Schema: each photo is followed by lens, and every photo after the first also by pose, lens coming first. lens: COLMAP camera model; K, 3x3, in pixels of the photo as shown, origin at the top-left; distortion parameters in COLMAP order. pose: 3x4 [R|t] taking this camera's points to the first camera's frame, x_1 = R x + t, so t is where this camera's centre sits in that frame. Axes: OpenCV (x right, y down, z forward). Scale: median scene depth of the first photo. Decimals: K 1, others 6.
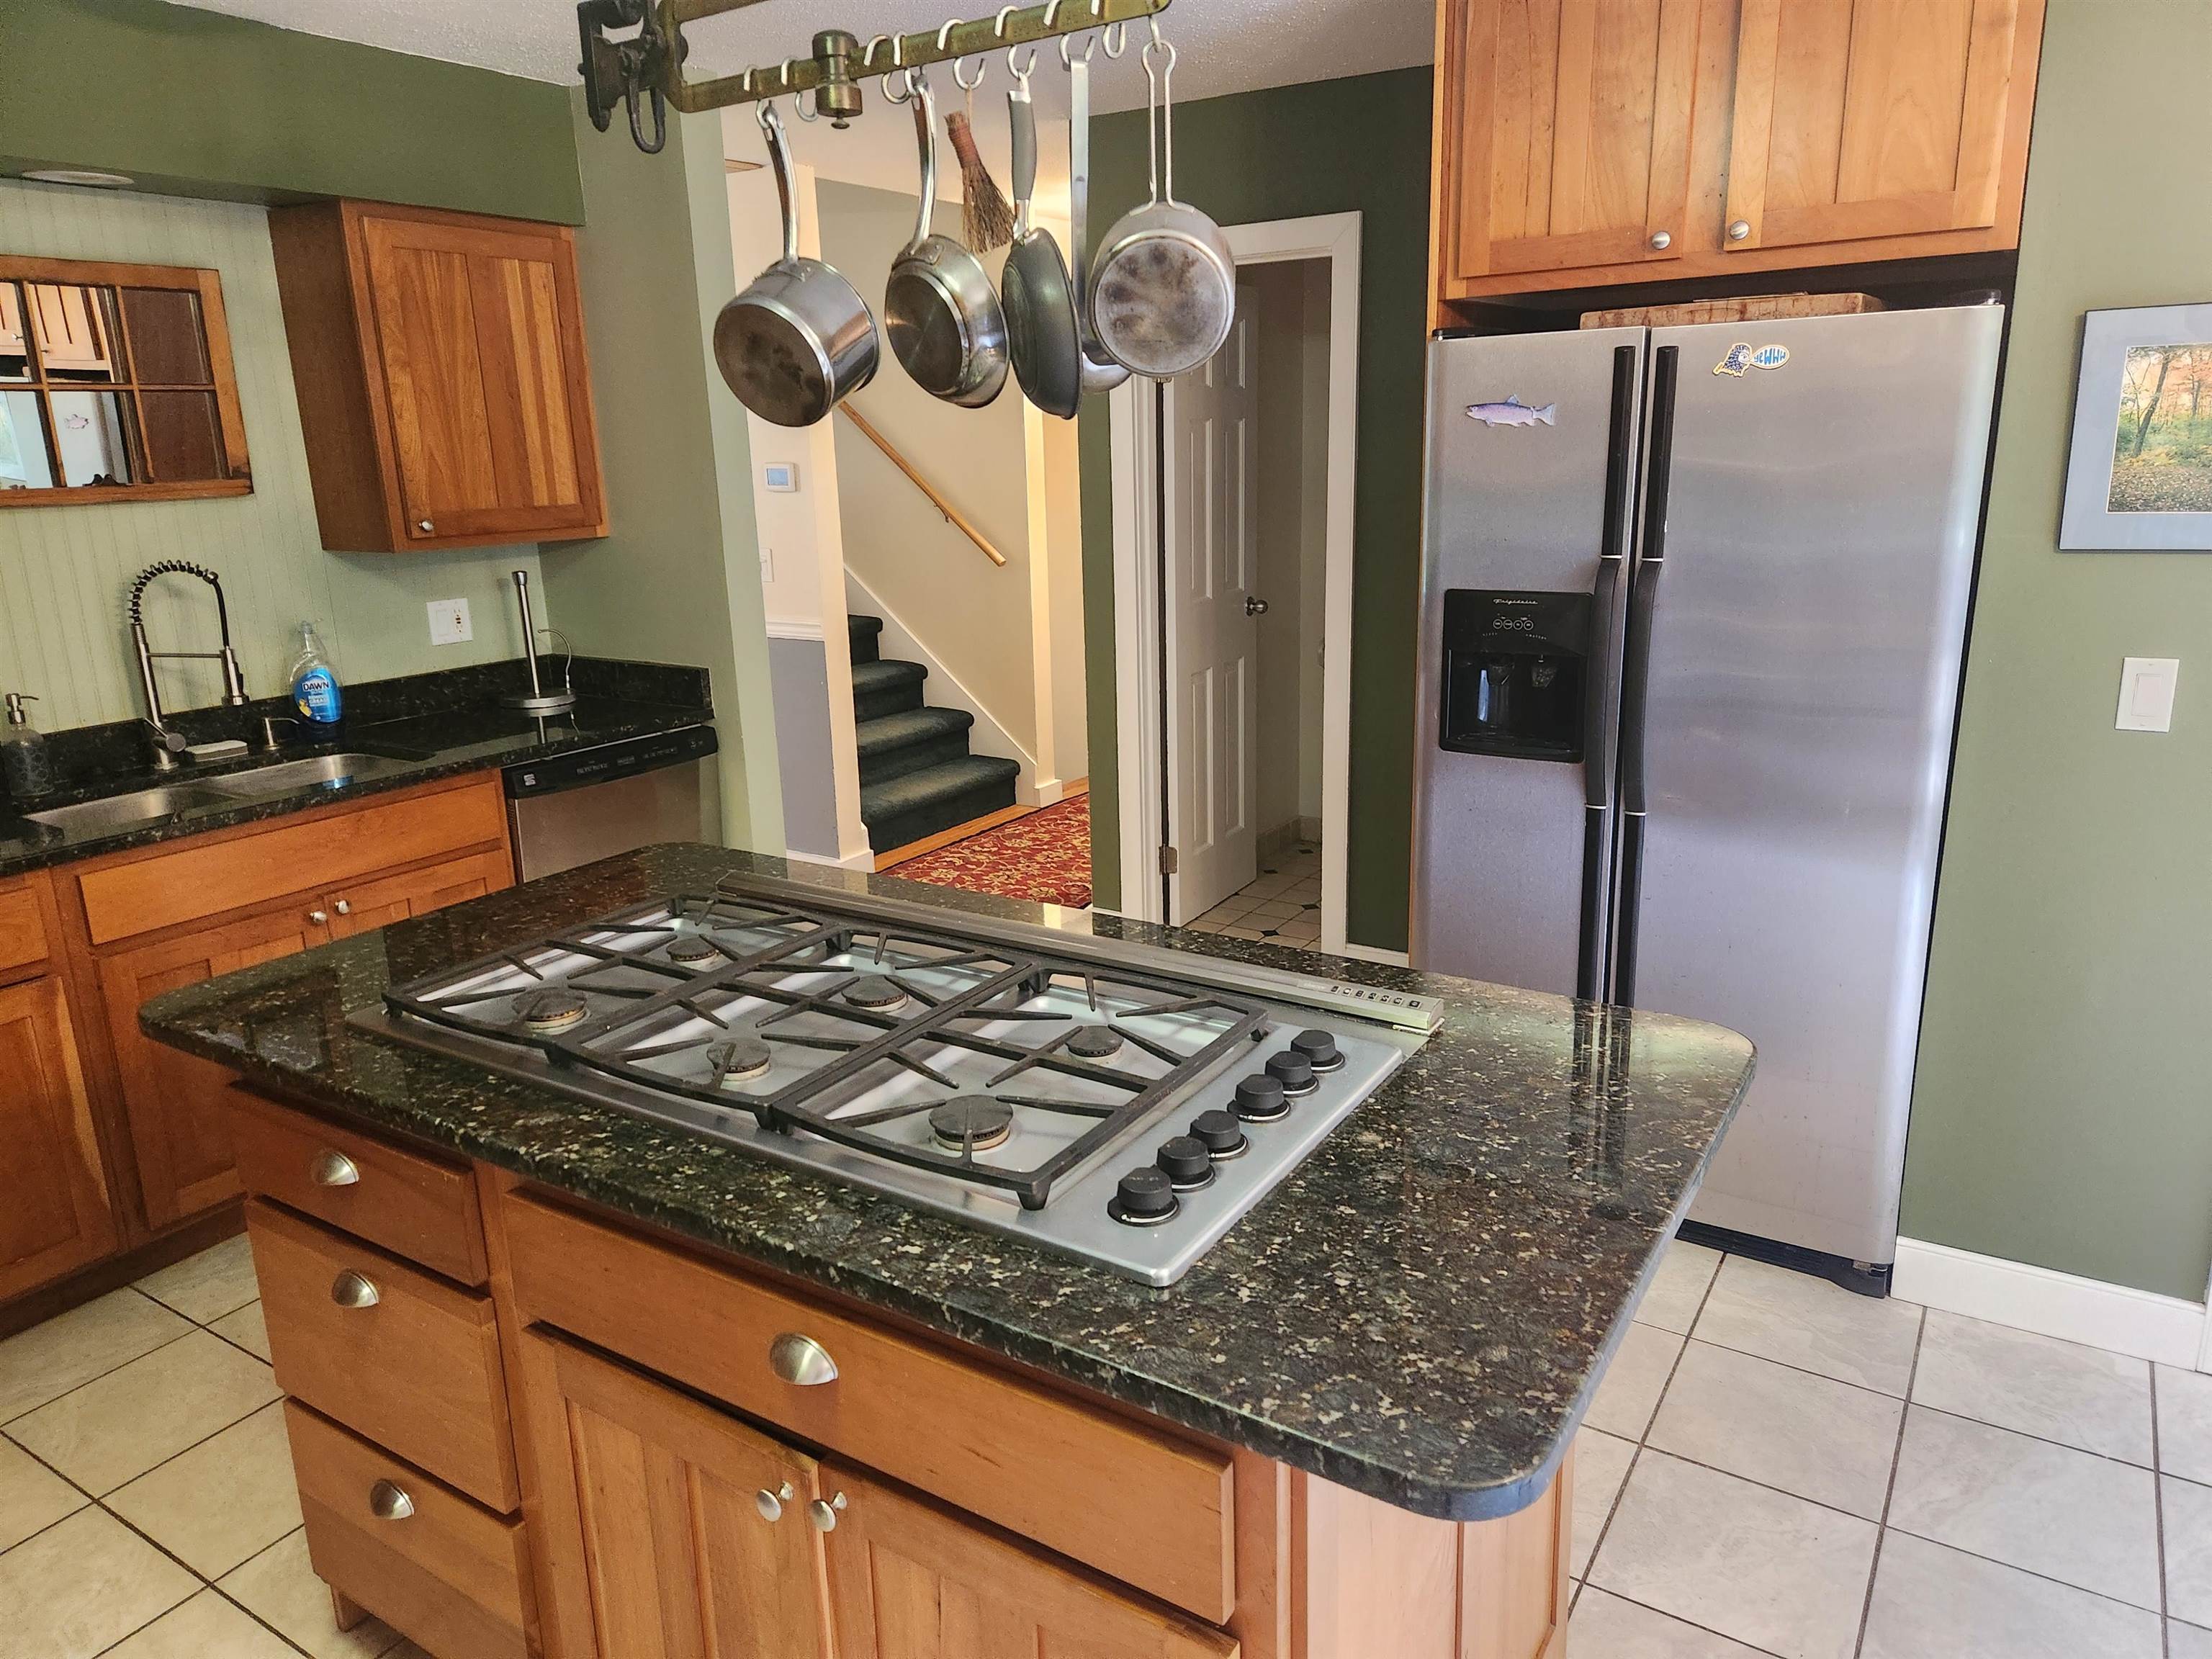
lens RADIAL K [[1494.5, 0, 1097.1], [0, 1494.5, 825.3], [0, 0, 1]] dist [0.069255, -0.044175]
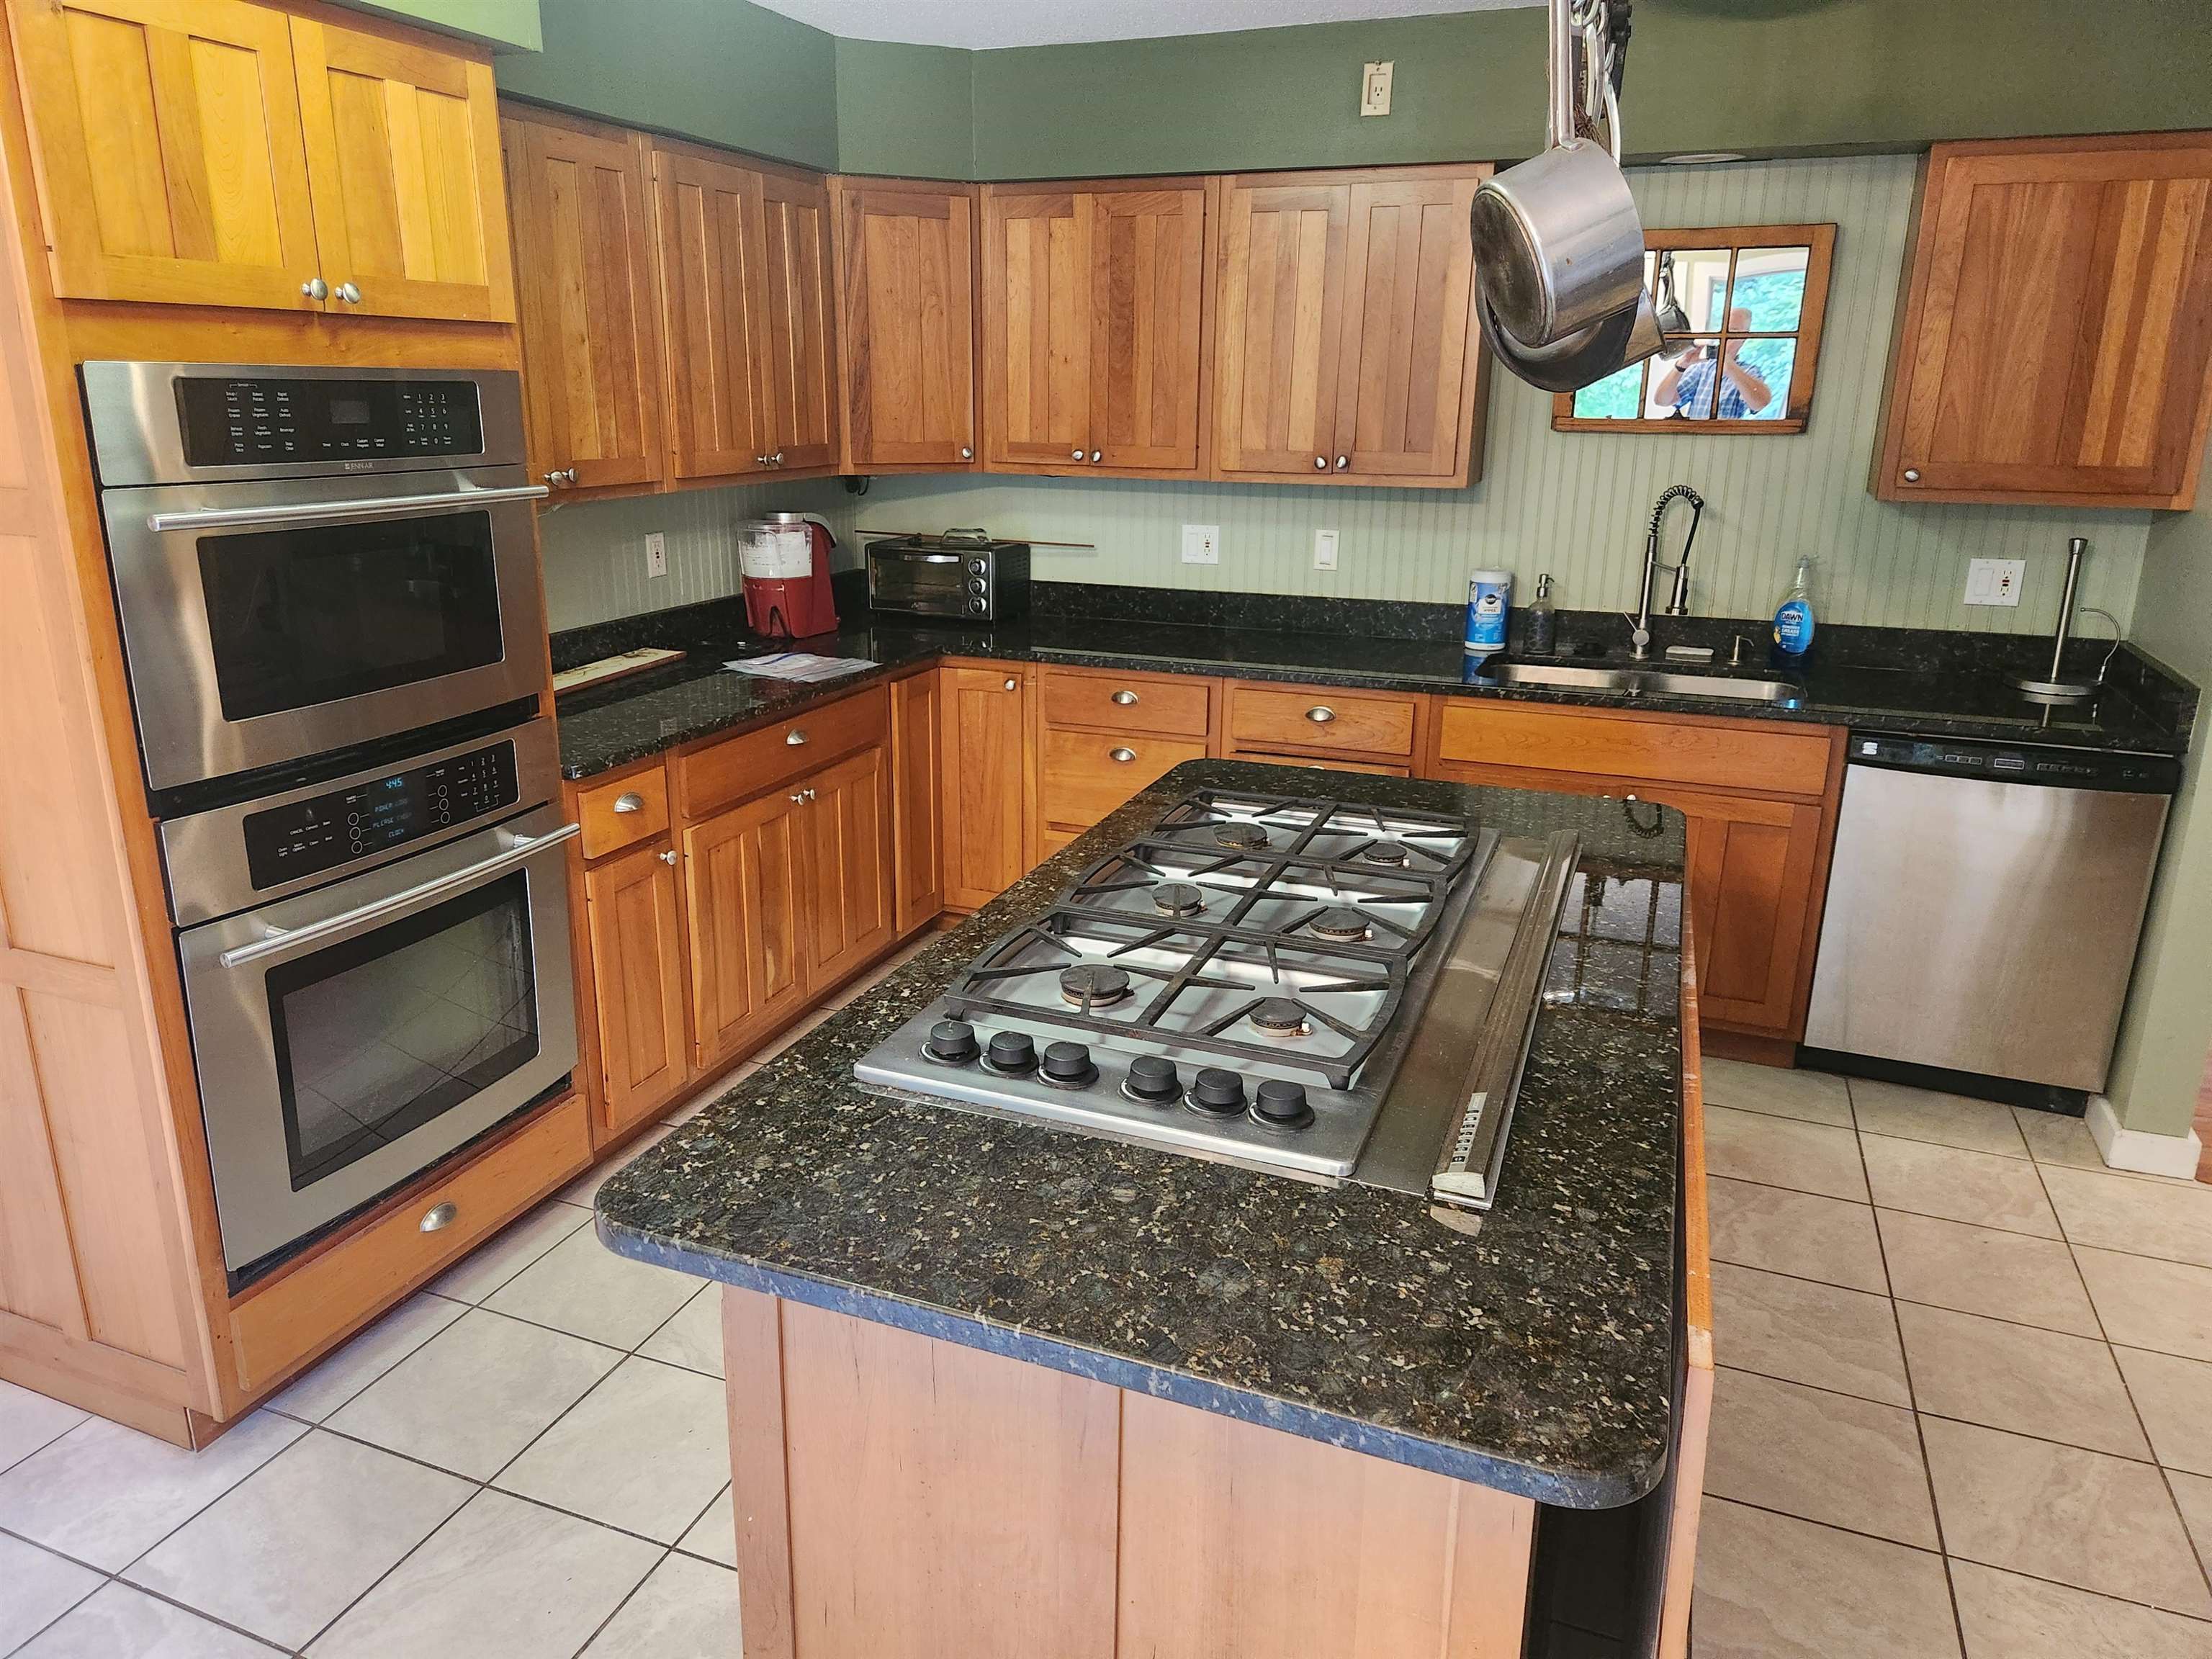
lens RADIAL K [[1494.5, 0, 1091.5], [0, 1494.5, 821.5], [0, 0, 1]] dist [0.069255, -0.044175]
pose [[0.190186, 0.310361, -0.931400, 0.444438], [-0.265372, 0.929651, 0.255591, -0.103010], [0.945202, 0.198558, 0.259167, 0.296852]]
